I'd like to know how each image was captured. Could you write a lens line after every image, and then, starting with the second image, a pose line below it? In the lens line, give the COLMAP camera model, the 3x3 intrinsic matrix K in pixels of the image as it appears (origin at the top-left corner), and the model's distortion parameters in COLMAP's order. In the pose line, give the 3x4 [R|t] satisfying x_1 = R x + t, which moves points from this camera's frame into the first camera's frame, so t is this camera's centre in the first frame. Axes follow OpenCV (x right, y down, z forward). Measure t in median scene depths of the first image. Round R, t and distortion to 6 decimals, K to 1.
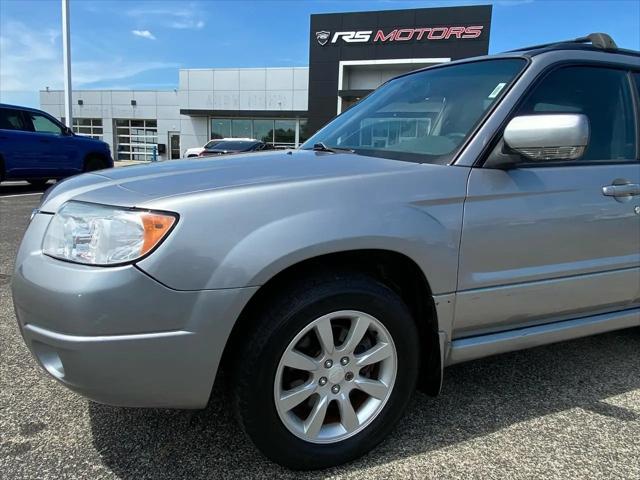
lens RADIAL K [[471.4, 0, 318.8], [0, 471.4, 242.5], [0, 0, 1]] dist [0.067430, -0.082933]
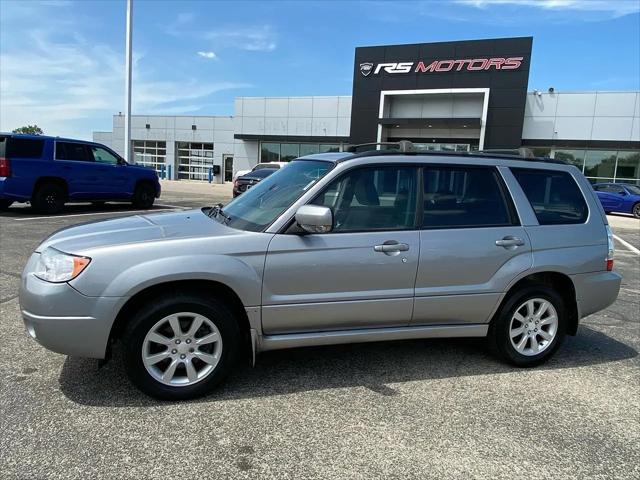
lens RADIAL K [[471.4, 0, 318.3], [0, 471.4, 246.2], [0, 0, 1]] dist [0.067430, -0.082933]
pose [[0.991822, 0.038357, -0.121729, 0.522233], [-0.041929, 0.998758, -0.026920, -0.056336], [0.120545, 0.031804, 0.992198, -0.513386]]
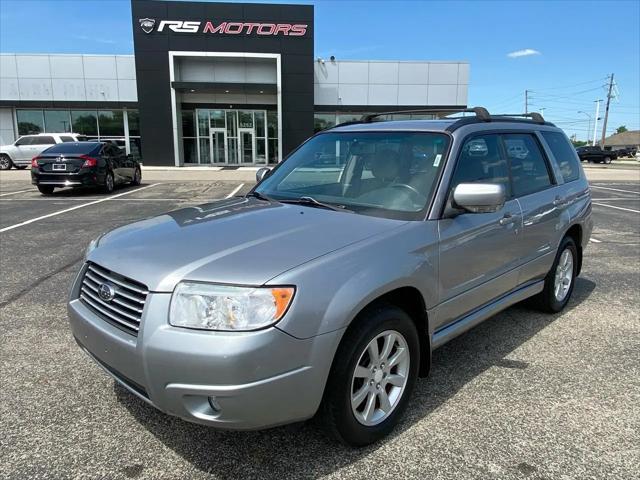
lens RADIAL K [[471.4, 0, 319.9], [0, 471.4, 246.0], [0, 0, 1]] dist [0.067430, -0.082933]
pose [[0.935821, -0.099885, 0.338028, -0.400965], [0.087729, 0.994833, 0.051092, -0.141087], [-0.341385, -0.018158, 0.939748, -0.196668]]
